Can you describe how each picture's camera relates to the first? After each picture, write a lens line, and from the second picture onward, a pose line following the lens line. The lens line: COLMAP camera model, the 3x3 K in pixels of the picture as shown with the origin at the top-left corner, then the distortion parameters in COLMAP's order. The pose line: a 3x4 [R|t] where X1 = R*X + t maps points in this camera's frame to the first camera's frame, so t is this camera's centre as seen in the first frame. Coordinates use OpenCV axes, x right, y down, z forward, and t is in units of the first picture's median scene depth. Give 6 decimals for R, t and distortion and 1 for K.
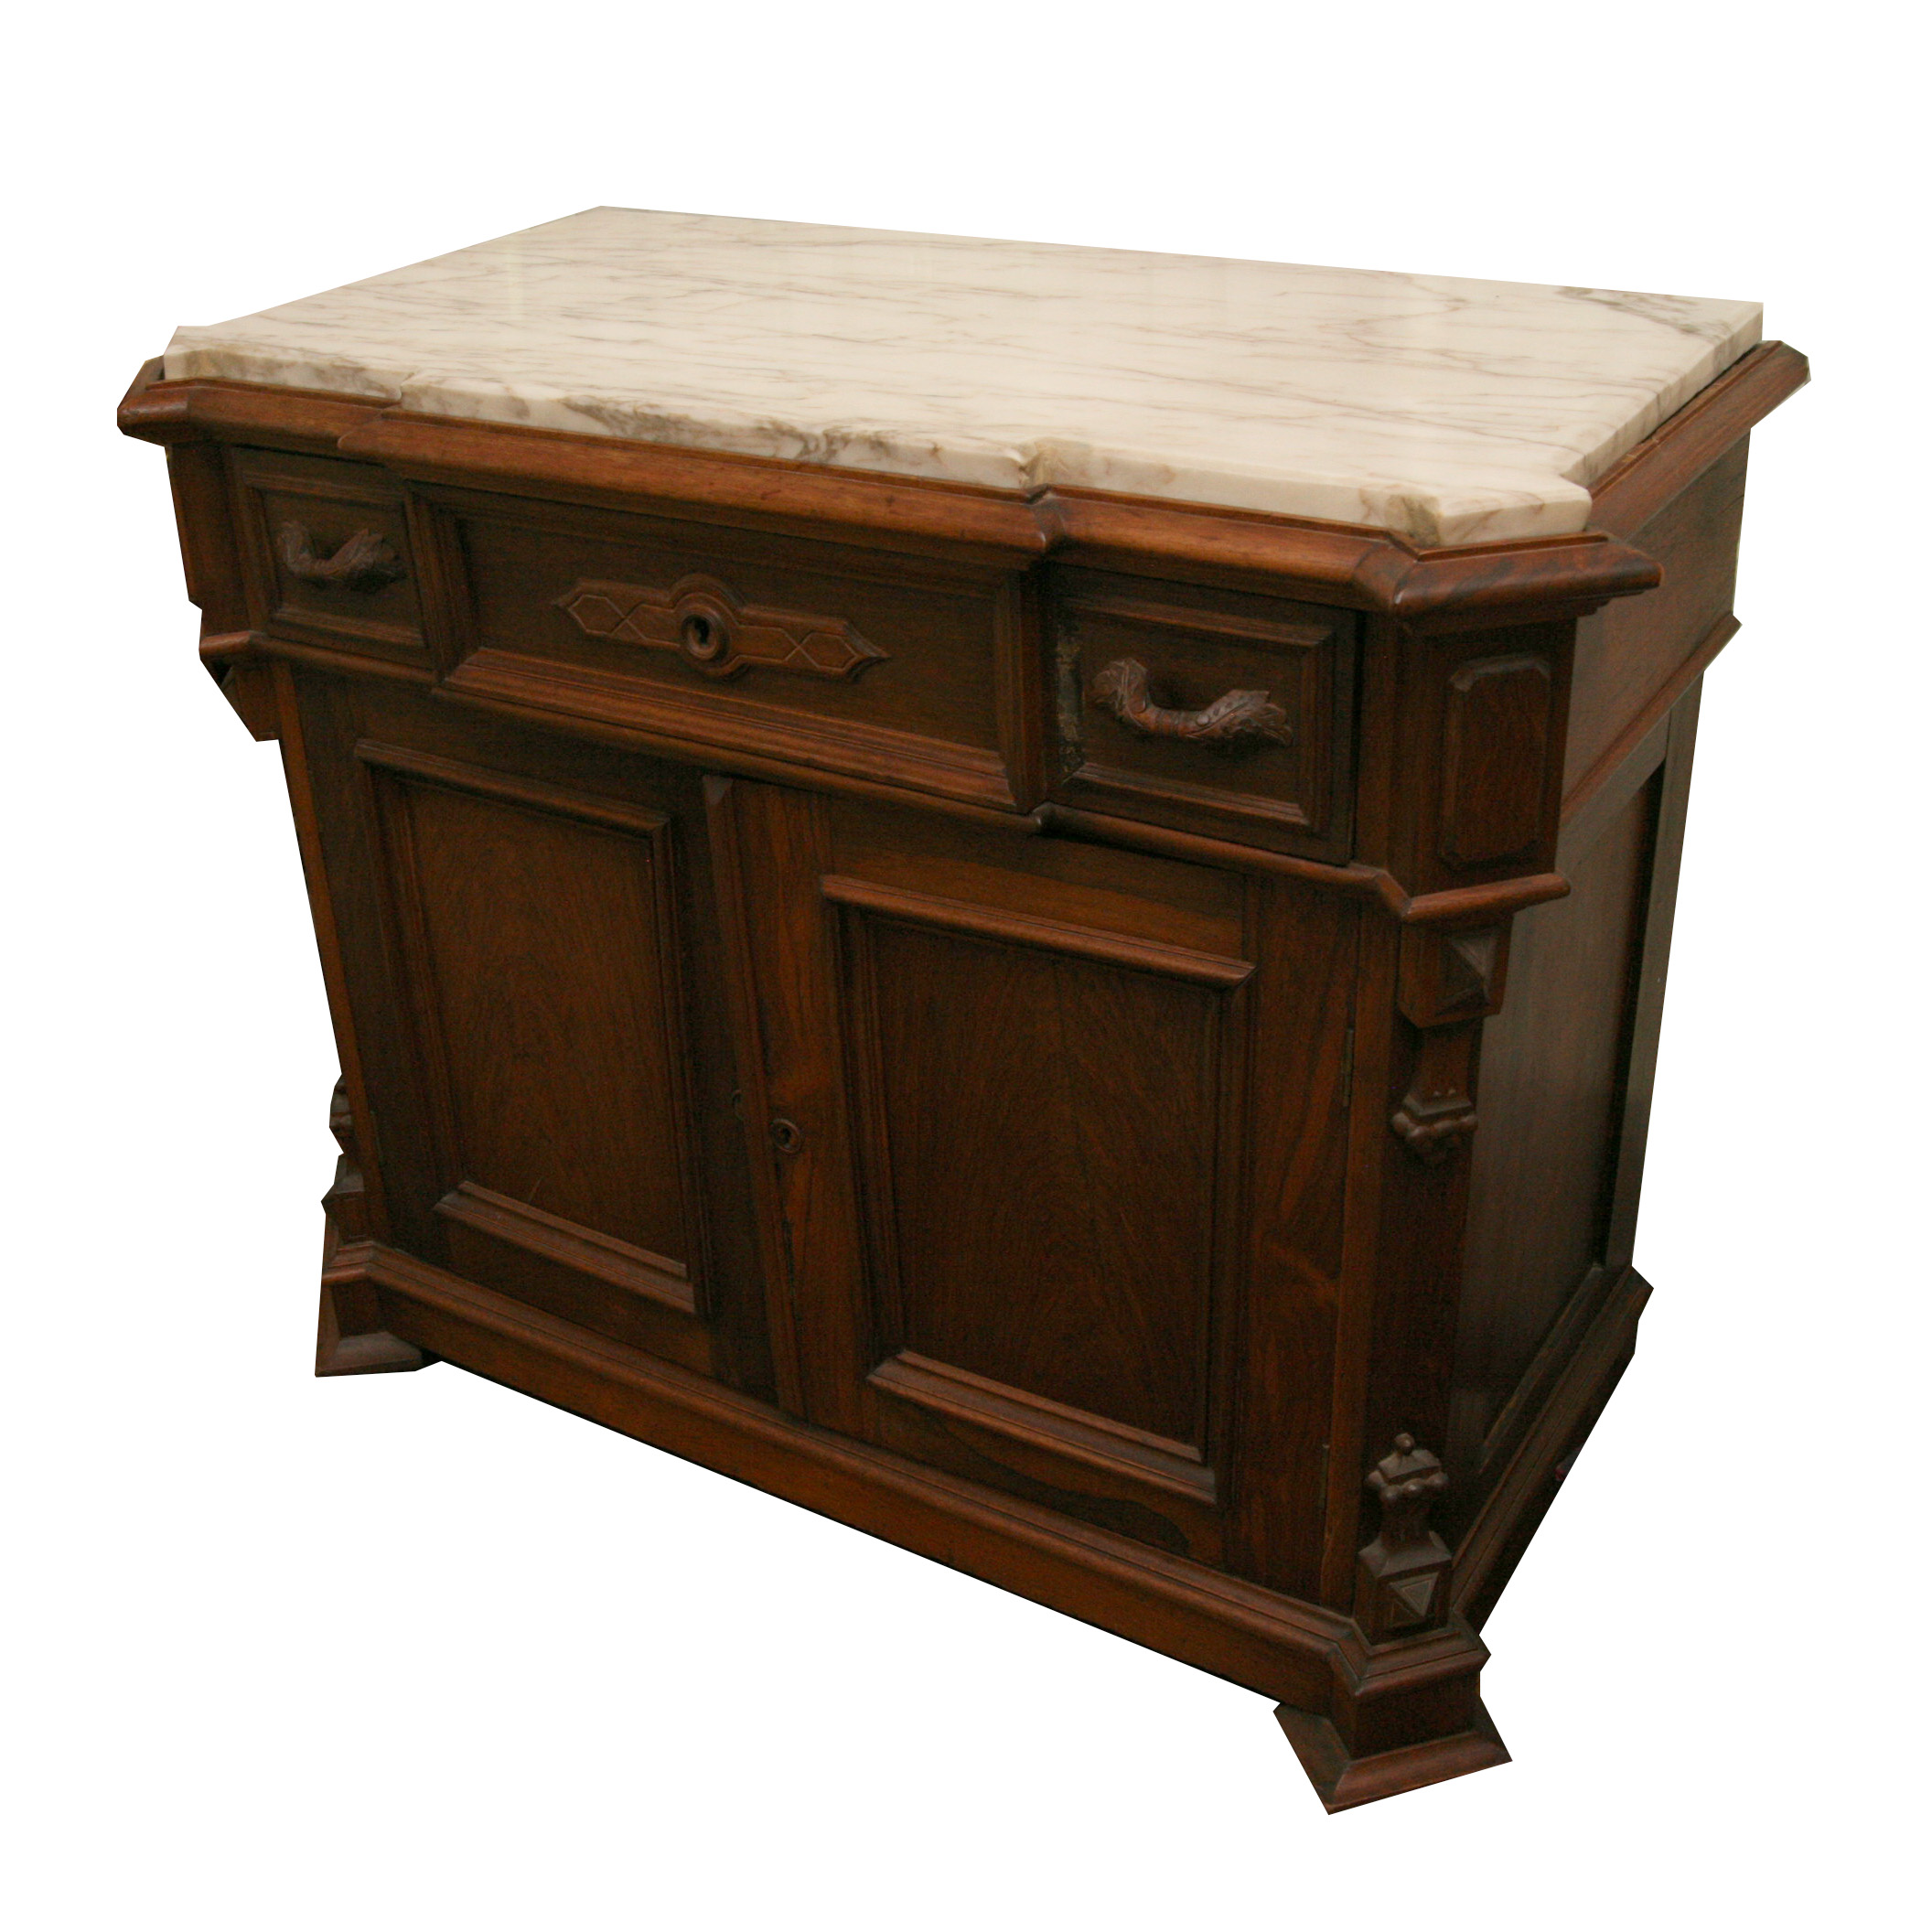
lens RADIAL K [[2279.4, 0, 966.0], [0, 2279.4, 966.0], [0, 0, 1]] dist [-0.046139, -0.020395]
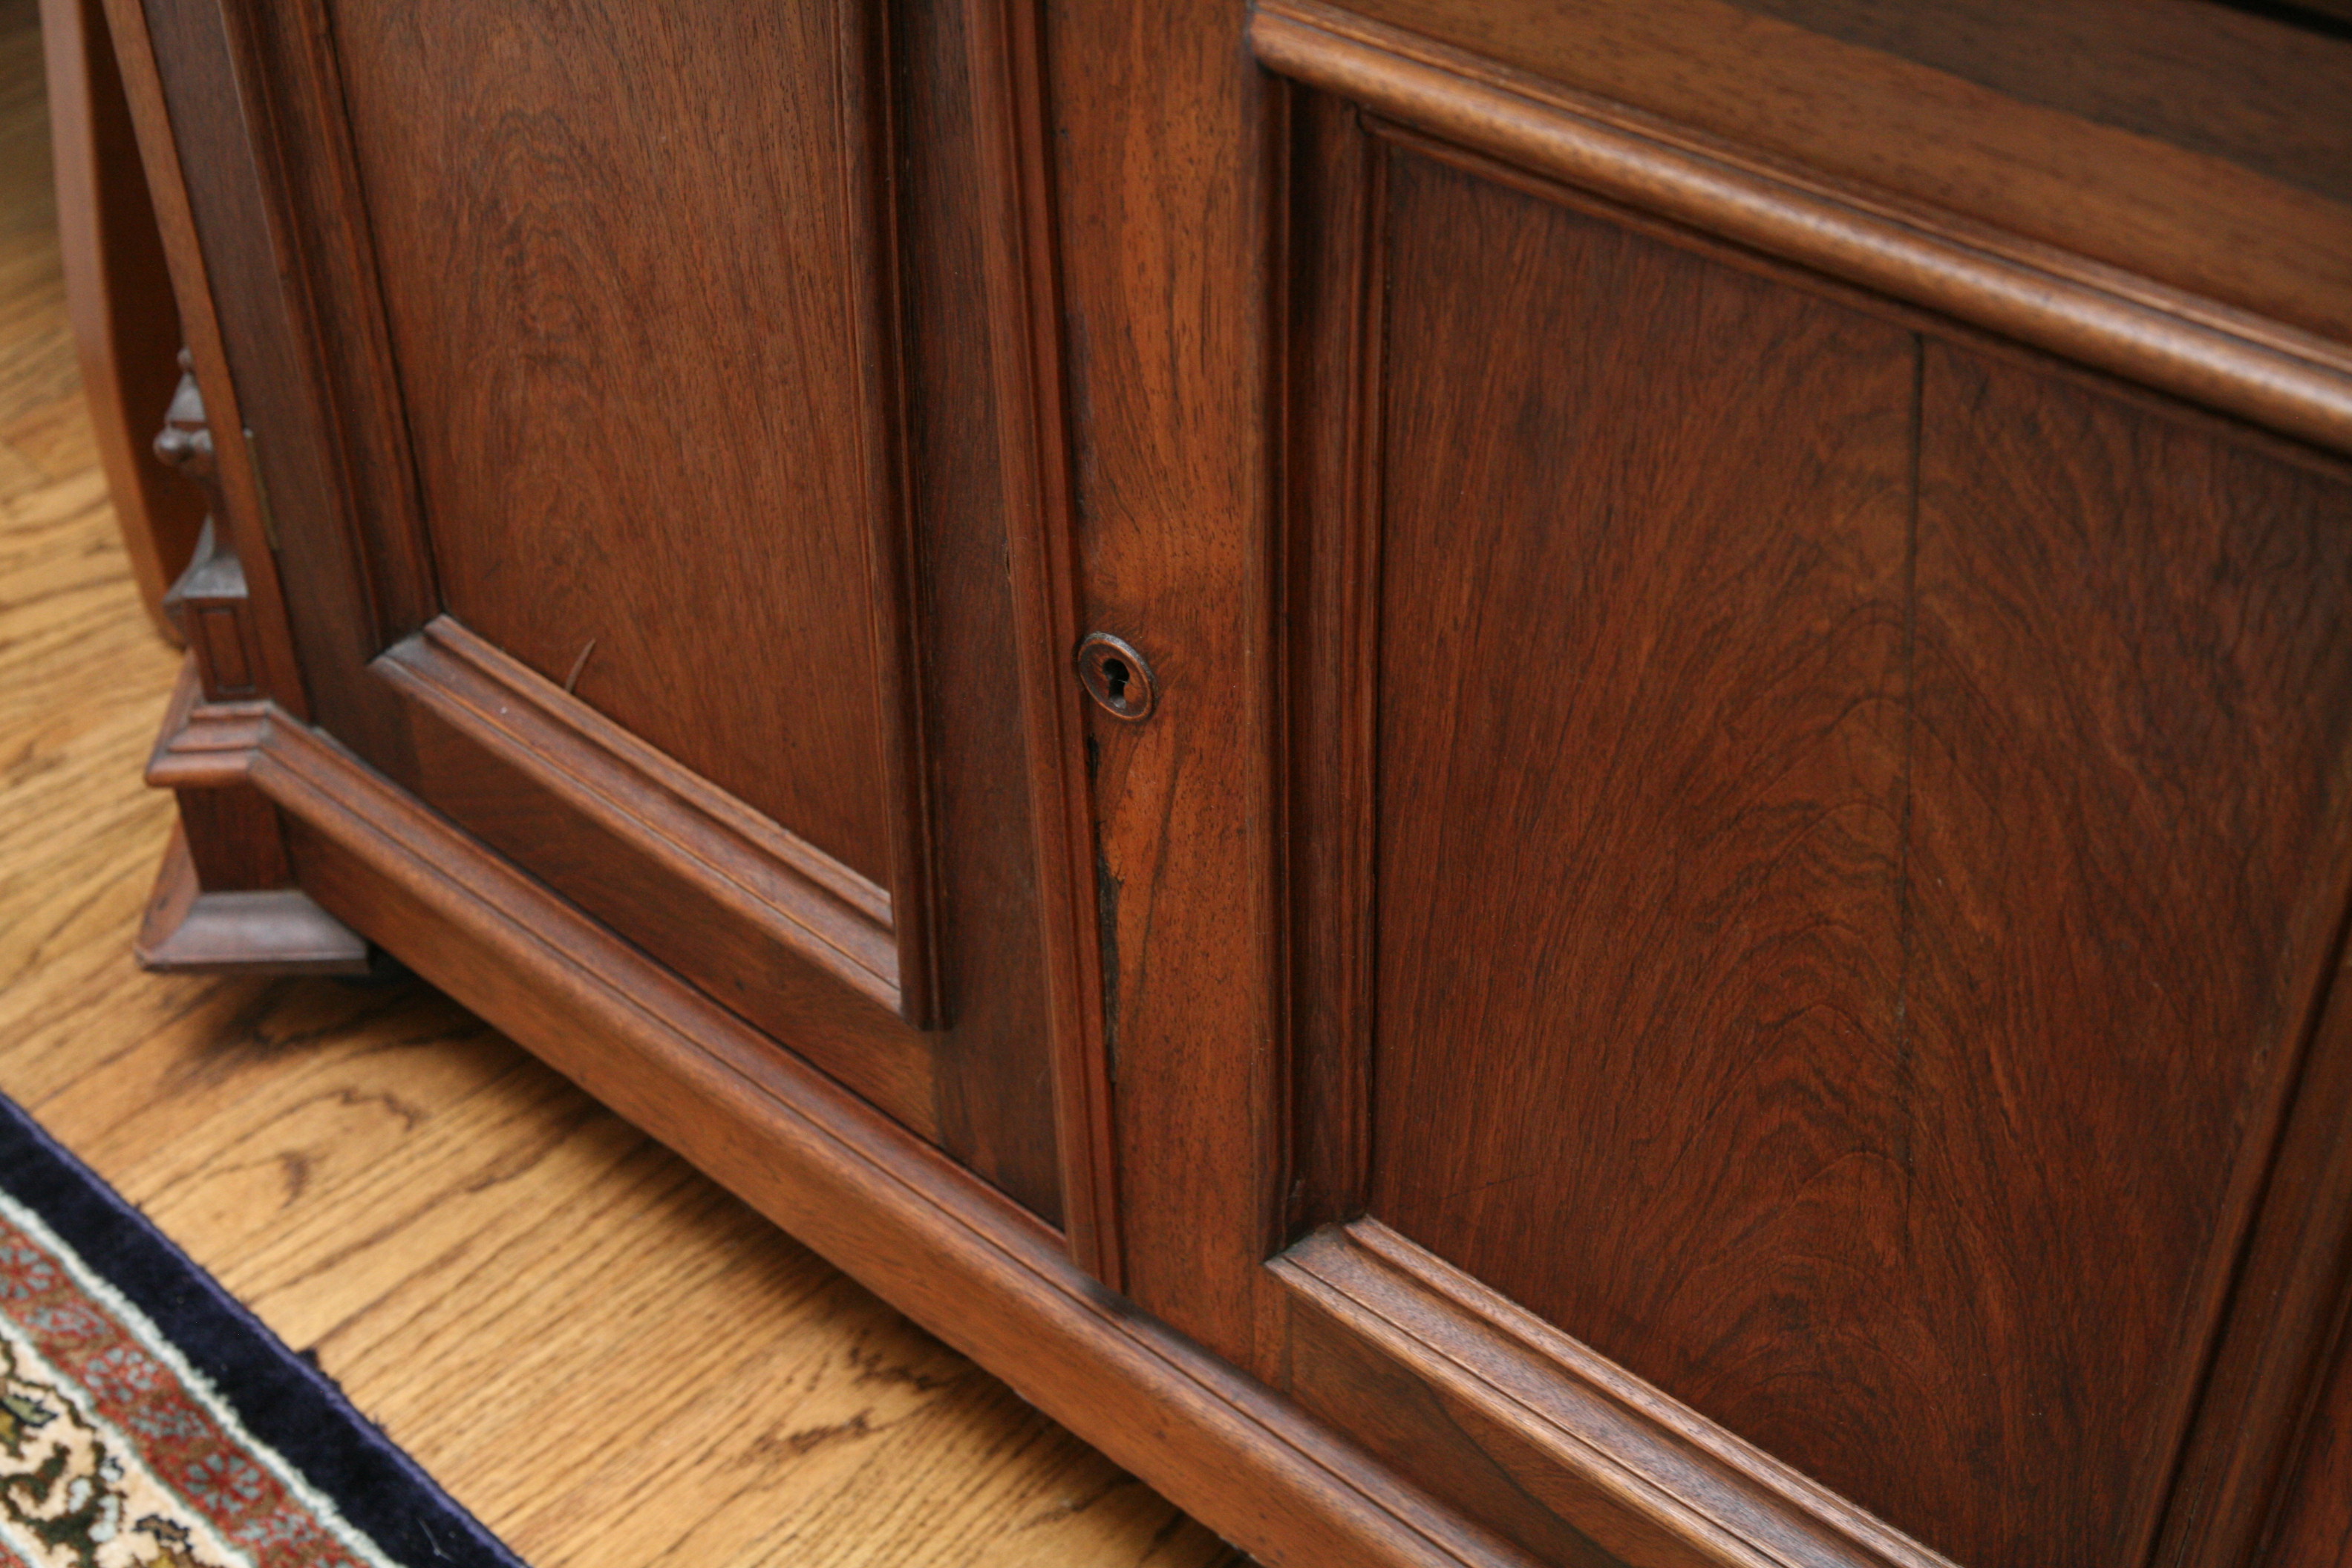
lens RADIAL K [[3277.1, 0, 1225.5], [0, 3277.1, 784.4], [0, 0, 1]] dist [0.026230, 0.050303]
pose [[0.986806, 0.128964, -0.097891, -0.005686], [-0.107328, 0.973722, 0.200863, -0.024826], [0.121223, -0.187706, 0.974716, 0.557056]]
